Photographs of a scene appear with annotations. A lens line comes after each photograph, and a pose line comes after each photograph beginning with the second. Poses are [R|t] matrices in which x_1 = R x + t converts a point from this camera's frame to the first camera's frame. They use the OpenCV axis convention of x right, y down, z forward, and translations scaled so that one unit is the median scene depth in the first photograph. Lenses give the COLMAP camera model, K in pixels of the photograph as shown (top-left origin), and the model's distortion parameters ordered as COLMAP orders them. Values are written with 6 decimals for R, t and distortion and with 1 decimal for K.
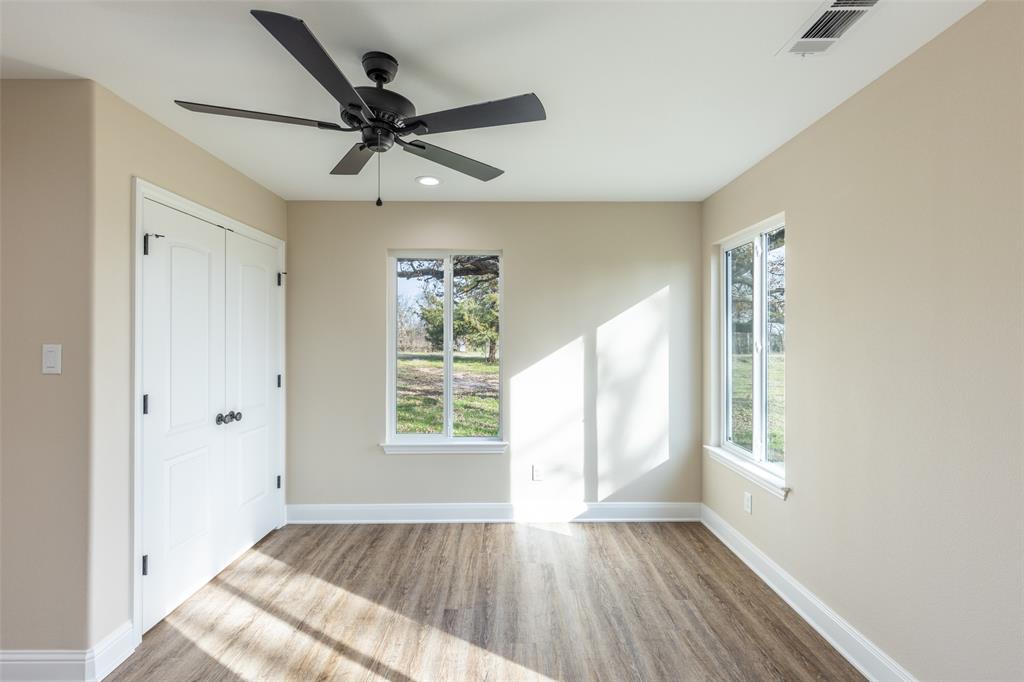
lens RADIAL K [[461.3, 0, 506.8], [0, 461.3, 339.1], [0, 0, 1]] dist [0.005927, 0.000985]
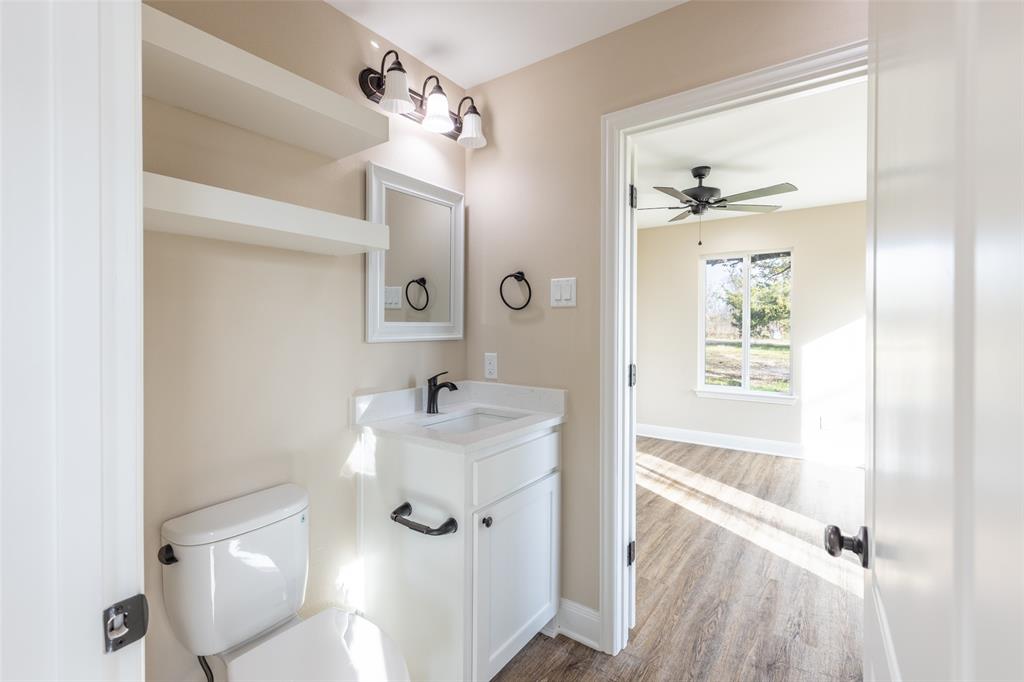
lens RADIAL K [[461.3, 0, 507.0], [0, 461.3, 331.9], [0, 0, 1]] dist [0.005927, 0.000985]
pose [[0.809161, 0.006625, -0.587550, 0.025046], [0.000615, 0.999926, 0.012121, 0.006425], [0.587587, -0.010169, 0.809097, -0.124802]]
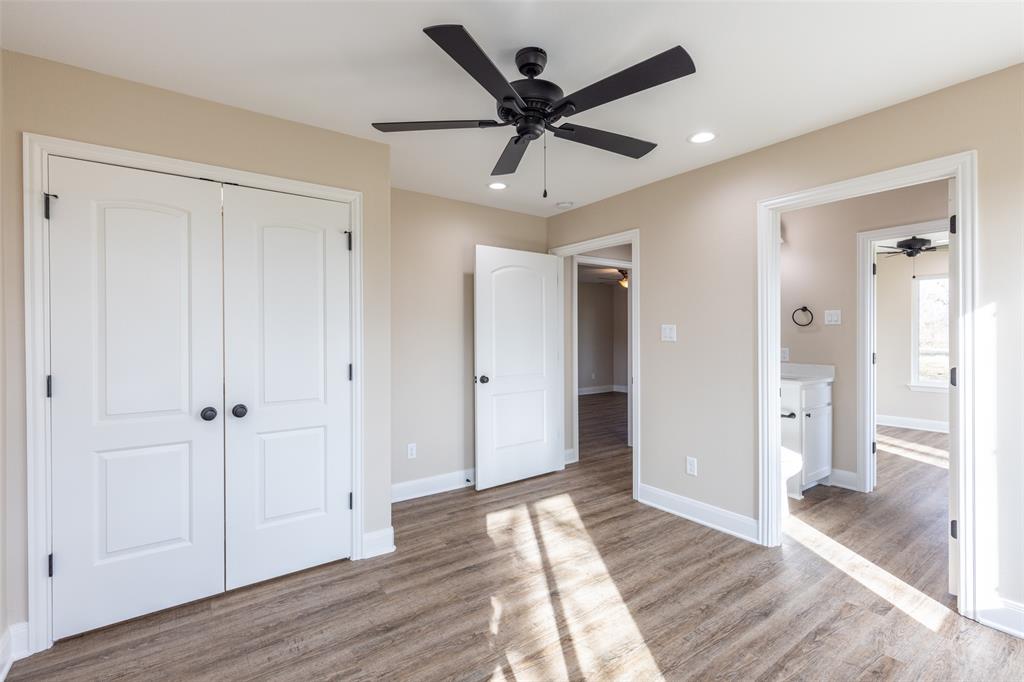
lens RADIAL K [[461.3, 0, 511.9], [0, 461.3, 337.1], [0, 0, 1]] dist [0.005927, 0.000985]
pose [[0.588071, -0.000391, -0.808809, 0.067923], [0.004455, 0.999986, 0.002756, 0.006521], [0.808797, -0.005224, 0.588065, -0.315759]]
